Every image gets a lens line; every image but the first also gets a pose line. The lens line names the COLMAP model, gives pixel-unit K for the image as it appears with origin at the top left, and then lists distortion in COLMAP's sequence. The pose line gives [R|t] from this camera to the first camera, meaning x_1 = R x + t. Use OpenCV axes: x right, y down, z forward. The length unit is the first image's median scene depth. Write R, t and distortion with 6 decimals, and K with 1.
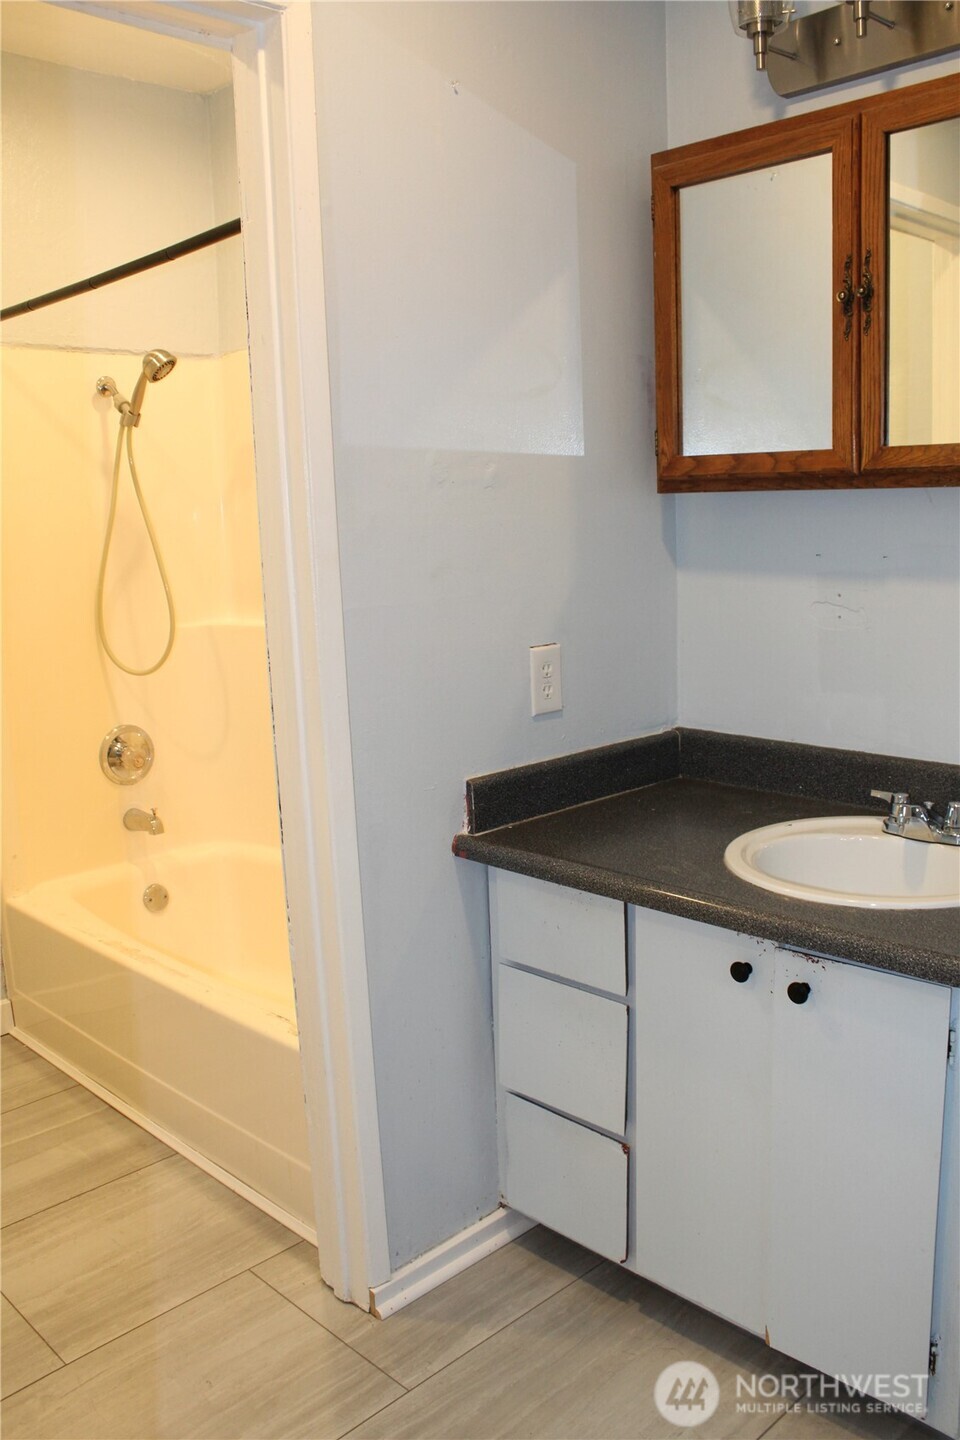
lens RADIAL K [[1174.5, 0, 480.0], [0, 1174.5, 720.0], [0, 0, 1]] dist [-0.078067, 0.003763]
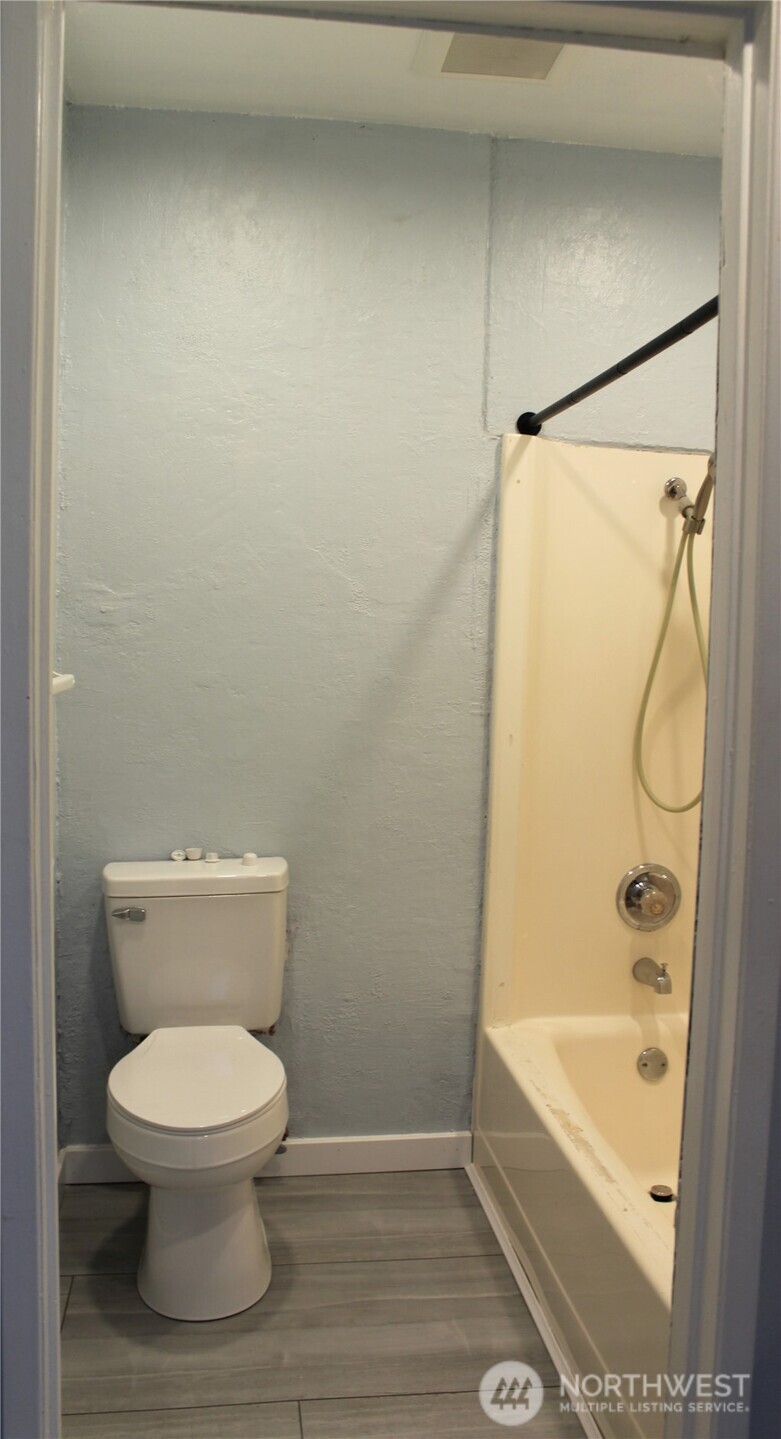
lens RADIAL K [[1190.2, 0, 390.5], [0, 1190.2, 719.5], [0, 0, 1]] dist [-0.142508, 0.119673]
pose [[0.798069, 0.111224, -0.592212, 0.063148], [-0.167683, 0.984989, -0.040978, -0.036952], [0.578764, 0.132007, 0.804740, 0.161281]]
